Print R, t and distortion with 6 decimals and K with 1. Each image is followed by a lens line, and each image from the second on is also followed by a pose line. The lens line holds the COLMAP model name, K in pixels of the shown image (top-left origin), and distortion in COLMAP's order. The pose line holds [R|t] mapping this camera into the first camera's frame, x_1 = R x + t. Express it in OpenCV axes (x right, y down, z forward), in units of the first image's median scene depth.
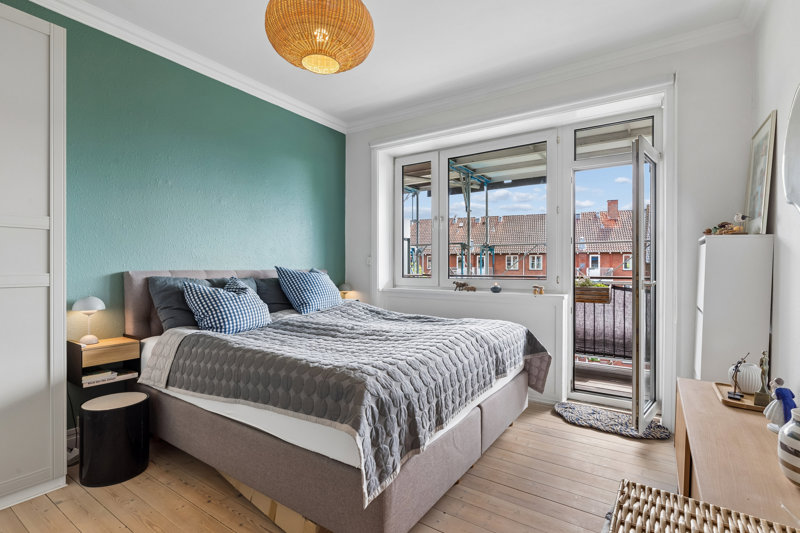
lens RADIAL K [[391.7, 0, 400.0], [0, 391.7, 266.5], [0, 0, 1]] dist [0.001468, 0.000011]
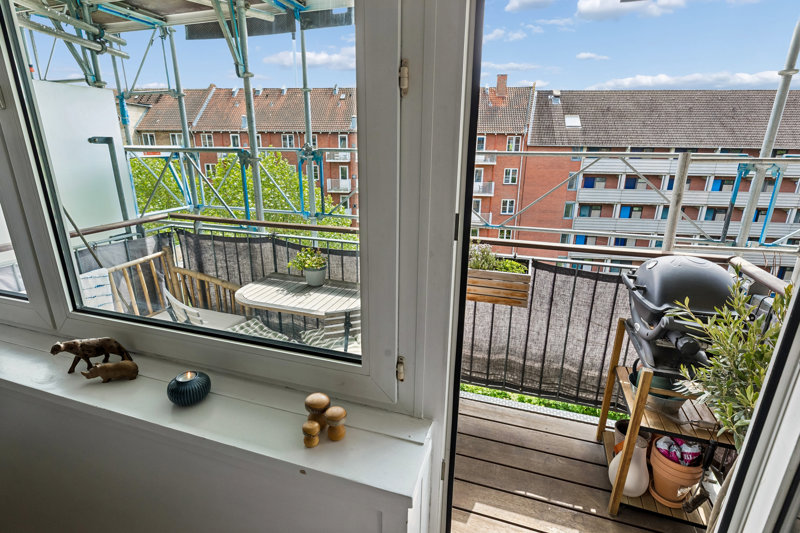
lens RADIAL K [[391.7, 0, 400.0], [0, 391.7, 266.5], [0, 0, 1]] dist [0.001468, 0.000011]
pose [[0.963162, -0.076175, 0.257906, 0.260581], [-0.004851, 0.953965, 0.299878, -0.084921], [-0.268876, -0.290082, 0.918454, 0.596876]]
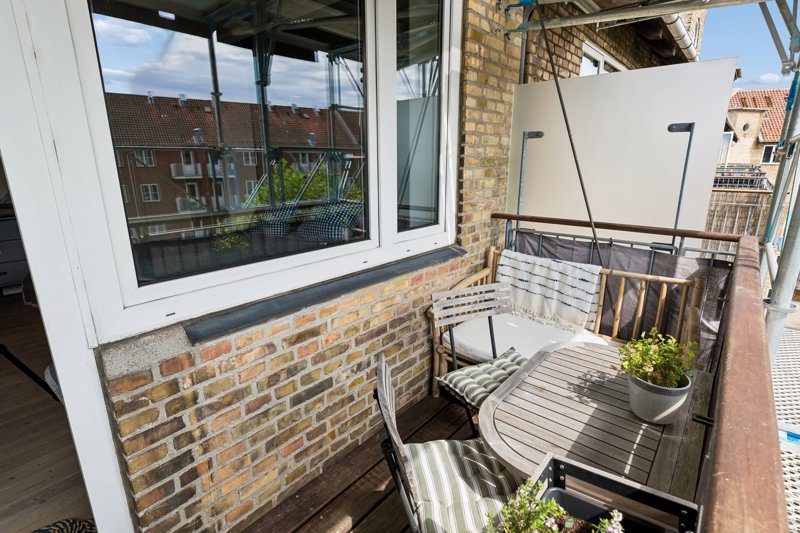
lens RADIAL K [[391.7, 0, 400.0], [0, 391.7, 266.5], [0, 0, 1]] dist [0.001468, 0.000011]
pose [[-0.111246, 0.254831, -0.960565, 0.439875], [0.006122, 0.966722, 0.255755, -0.060850], [0.993774, 0.022571, -0.109104, 0.872374]]
